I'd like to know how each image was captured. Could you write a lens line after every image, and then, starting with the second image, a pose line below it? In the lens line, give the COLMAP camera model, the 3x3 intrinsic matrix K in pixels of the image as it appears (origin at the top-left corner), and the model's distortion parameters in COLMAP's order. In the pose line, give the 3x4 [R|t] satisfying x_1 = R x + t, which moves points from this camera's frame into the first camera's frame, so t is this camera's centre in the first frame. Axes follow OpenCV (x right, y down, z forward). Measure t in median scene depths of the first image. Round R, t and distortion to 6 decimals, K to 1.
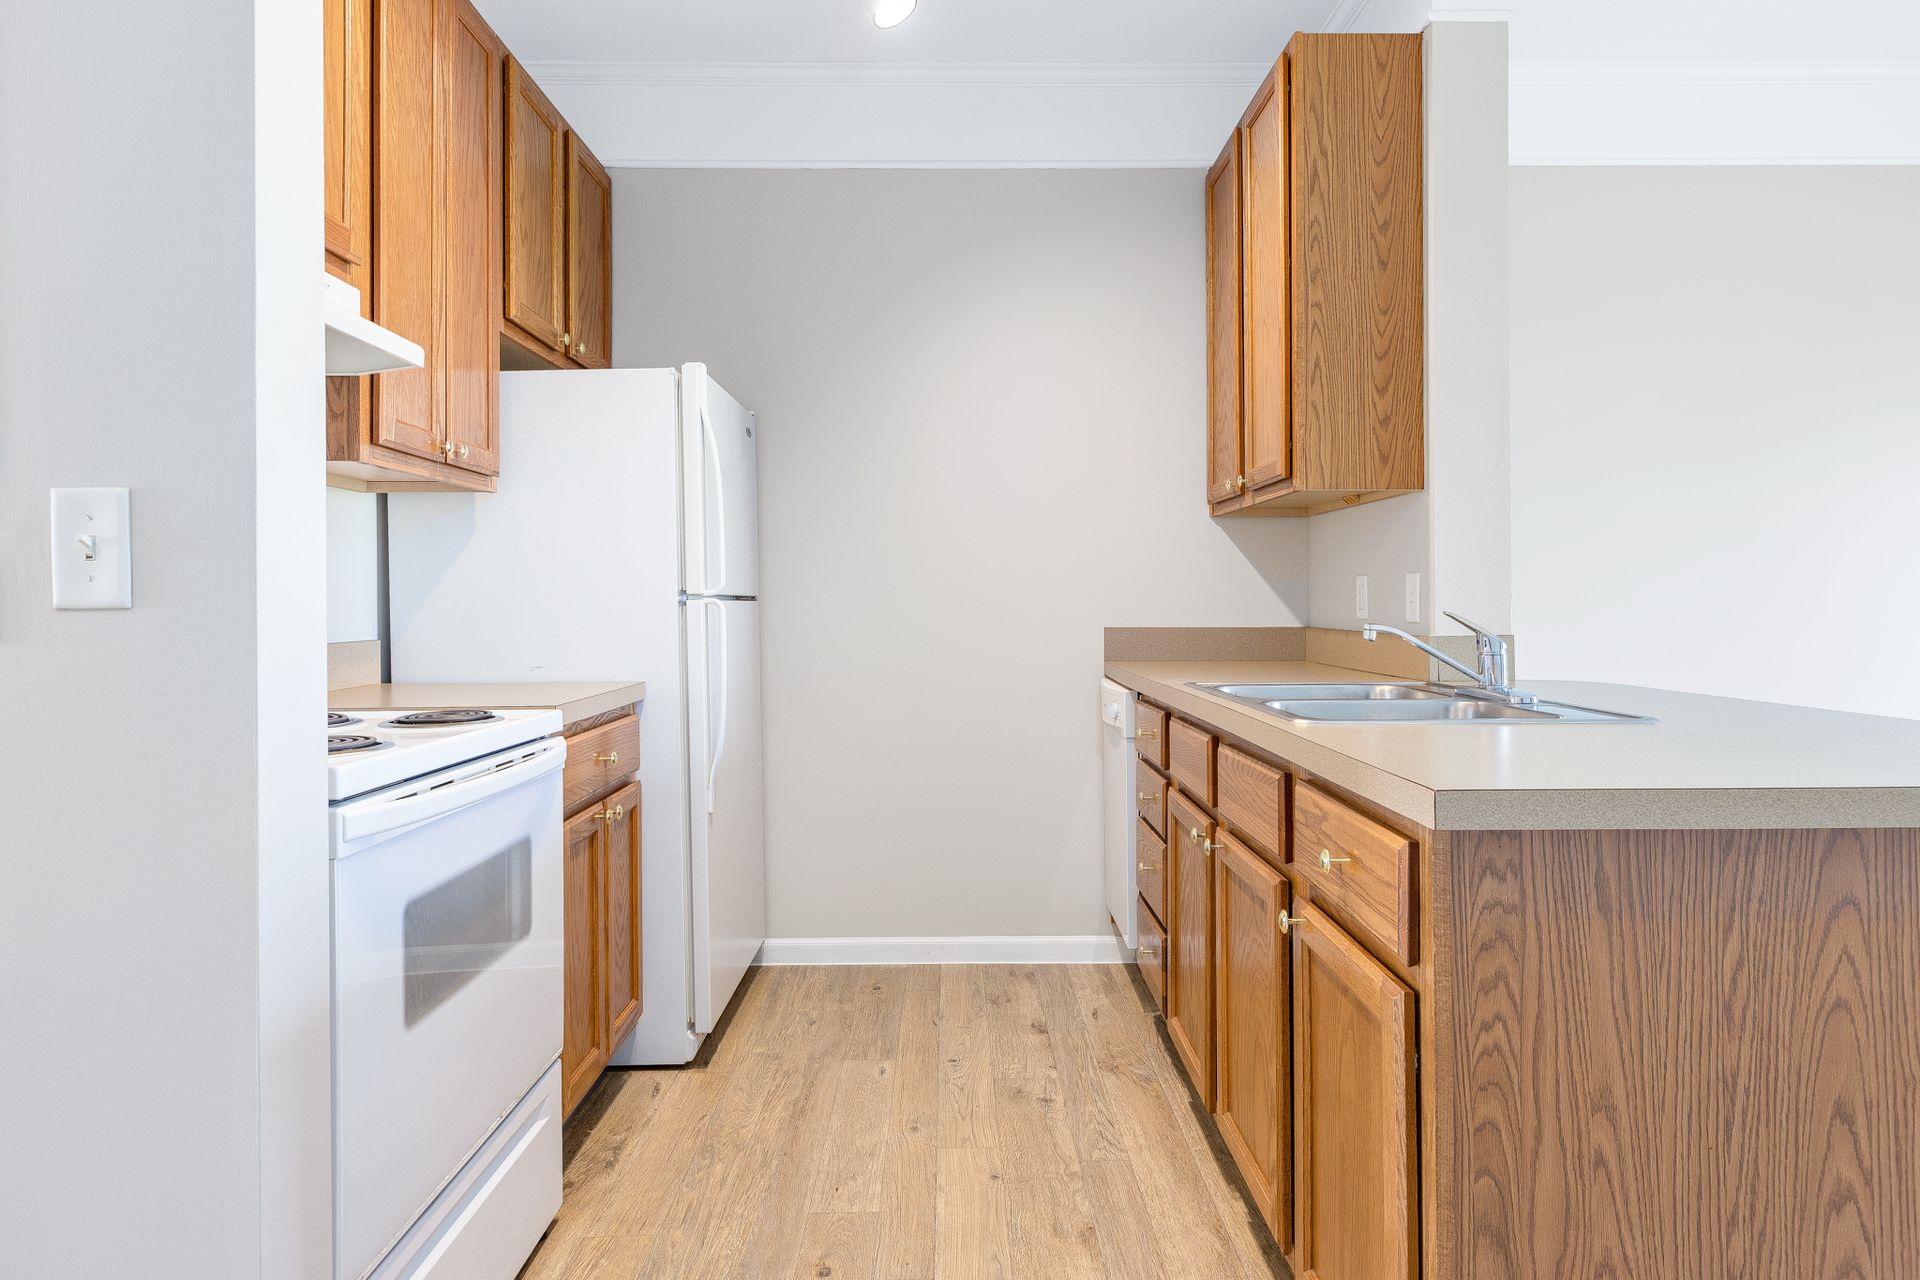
lens RADIAL K [[1094.3, 0, 966.3], [0, 1094.3, 629.0], [0, 0, 1]] dist [-0.000159, 0.000438]
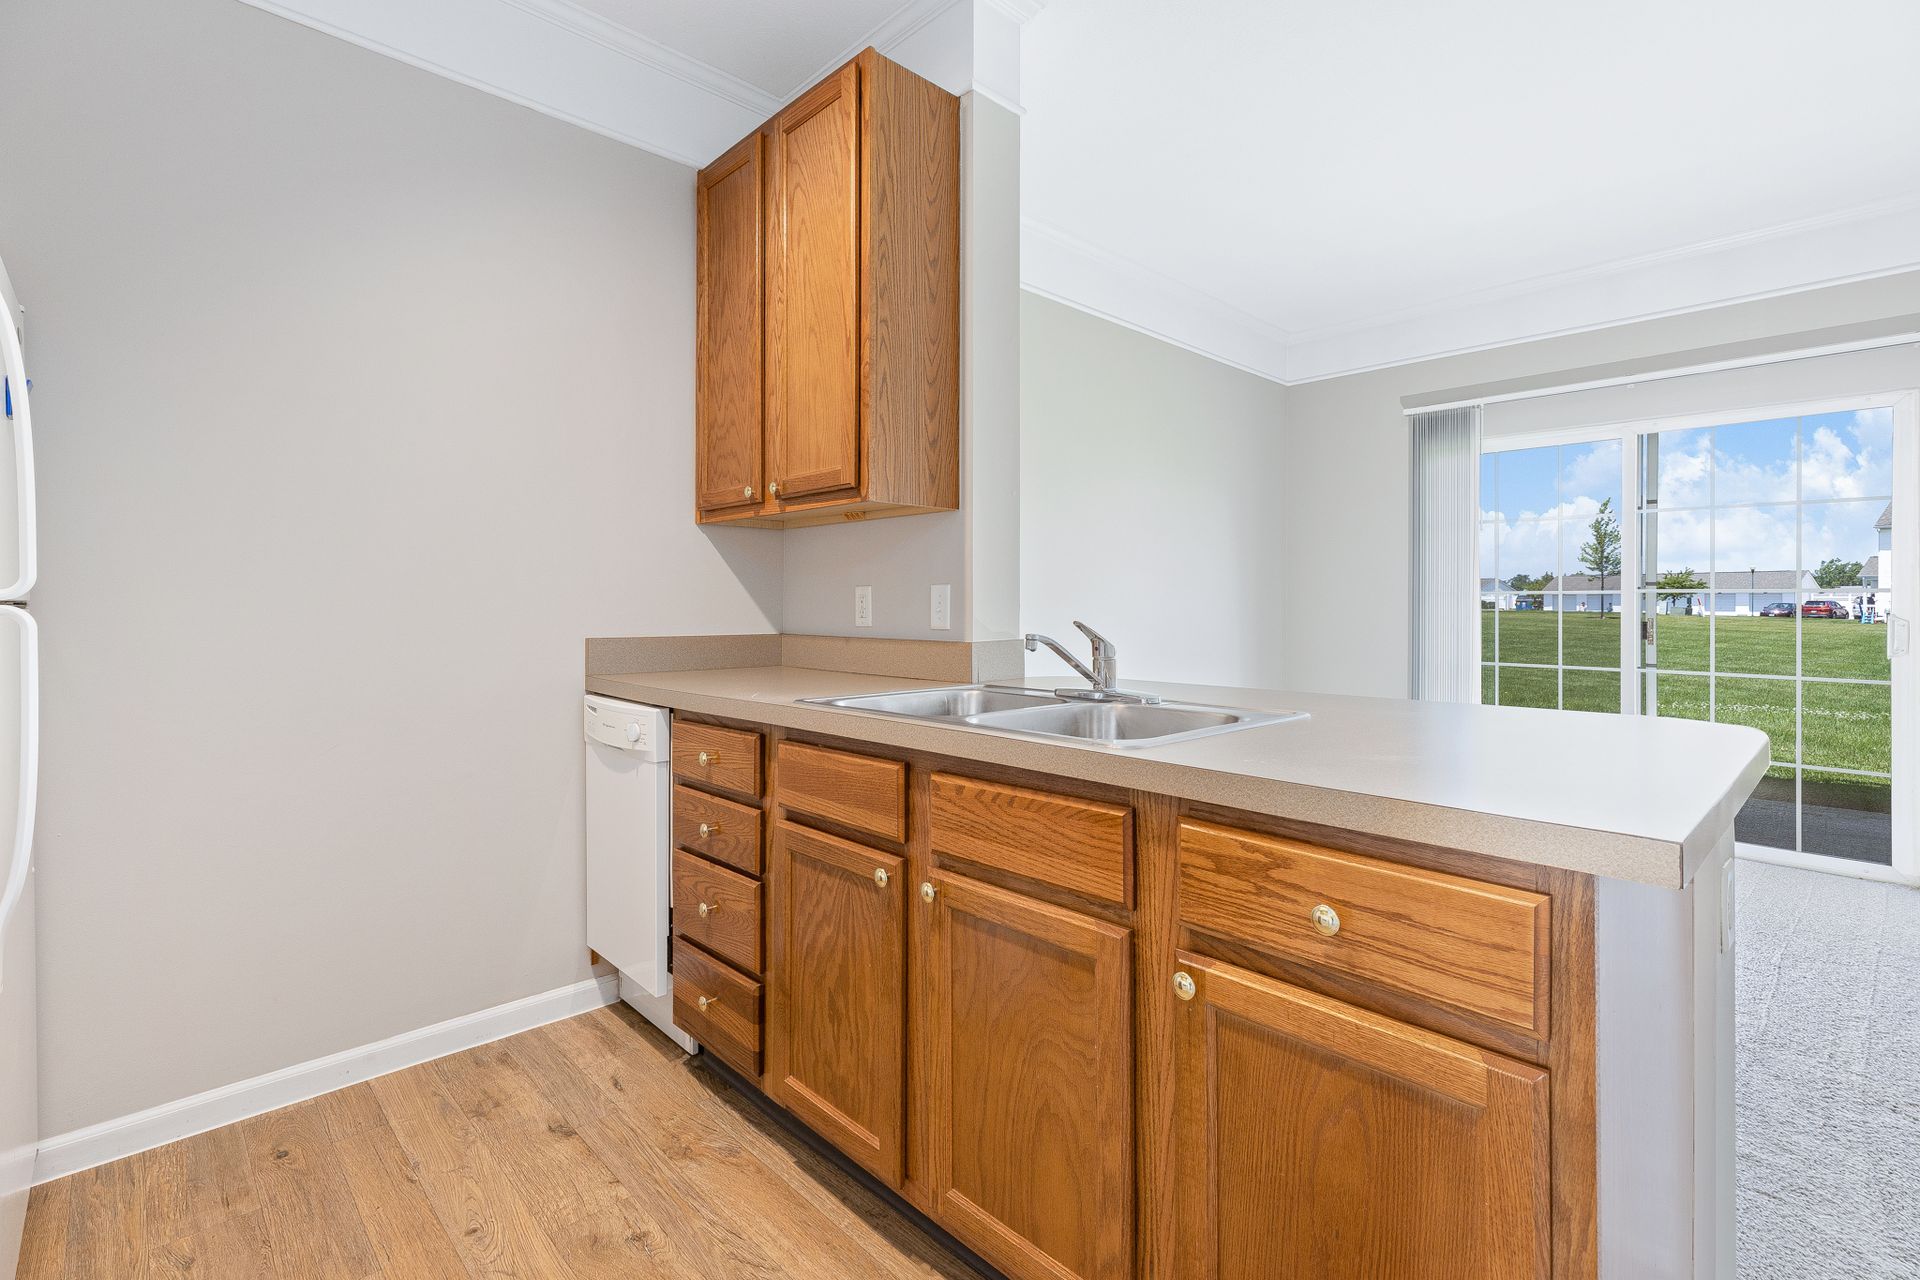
lens RADIAL K [[864.6, 0, 955.4], [0, 864.6, 614.0], [0, 0, 1]] dist [-0.000580, 0.000340]
pose [[0.735143, -0.002507, 0.677908, -0.153067], [0.014610, 0.999819, -0.012146, -0.009994], [-0.677755, 0.018834, 0.735047, 0.312617]]
